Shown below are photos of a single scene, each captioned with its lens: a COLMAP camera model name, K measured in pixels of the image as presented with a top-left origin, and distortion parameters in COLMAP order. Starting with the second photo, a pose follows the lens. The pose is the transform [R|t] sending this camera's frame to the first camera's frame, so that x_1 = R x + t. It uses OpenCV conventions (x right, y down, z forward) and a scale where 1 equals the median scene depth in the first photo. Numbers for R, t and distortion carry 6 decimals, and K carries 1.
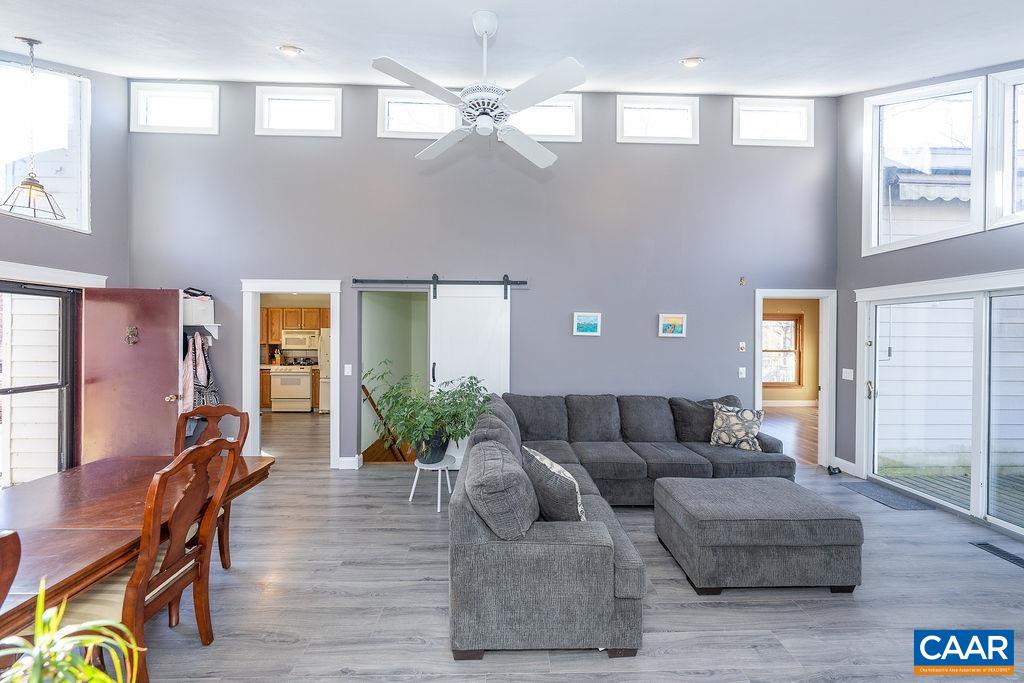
lens RADIAL K [[345.4, 0, 516.2], [0, 345.4, 335.3], [0, 0, 1]] dist [-0.001573, -0.000178]
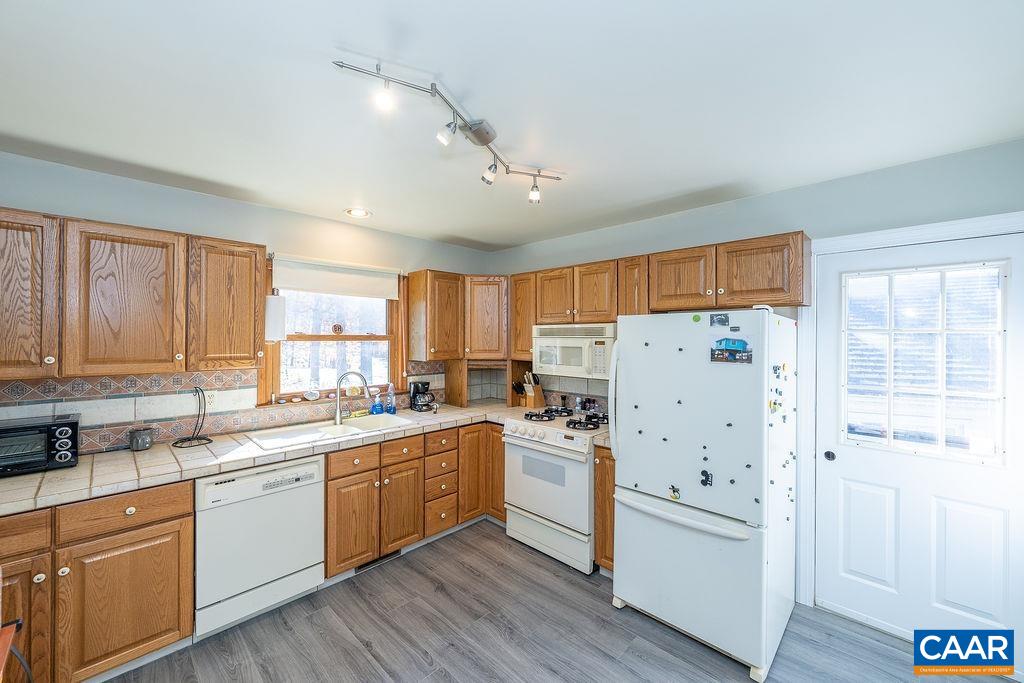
lens RADIAL K [[391.6, 0, 507.7], [0, 391.6, 337.1], [0, 0, 1]] dist [0.002294, 0.000010]
pose [[0.682476, -0.004714, -0.730893, -0.364803], [0.001550, 0.999986, -0.005001, -0.000470], [0.730906, 0.002280, 0.682474, 0.664167]]
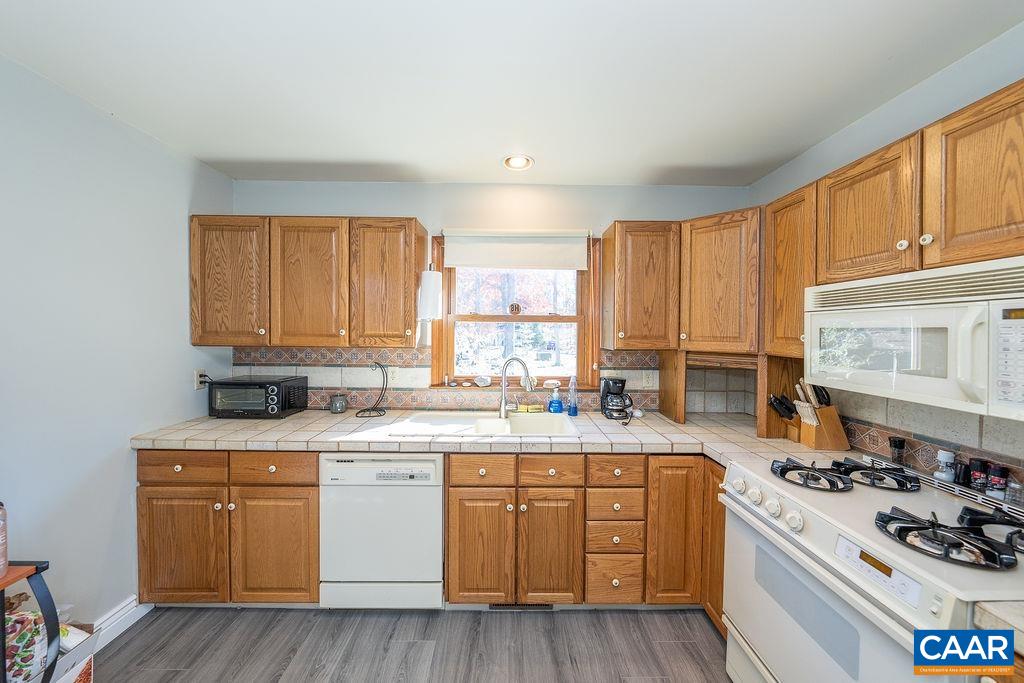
lens RADIAL K [[345.4, 0, 528.4], [0, 345.4, 336.9], [0, 0, 1]] dist [-0.001573, -0.000178]
pose [[-0.020088, 0.008366, -0.999763, -0.471360], [-0.008977, 0.999923, 0.008548, 0.012014], [0.999758, 0.009147, -0.020011, 0.836768]]
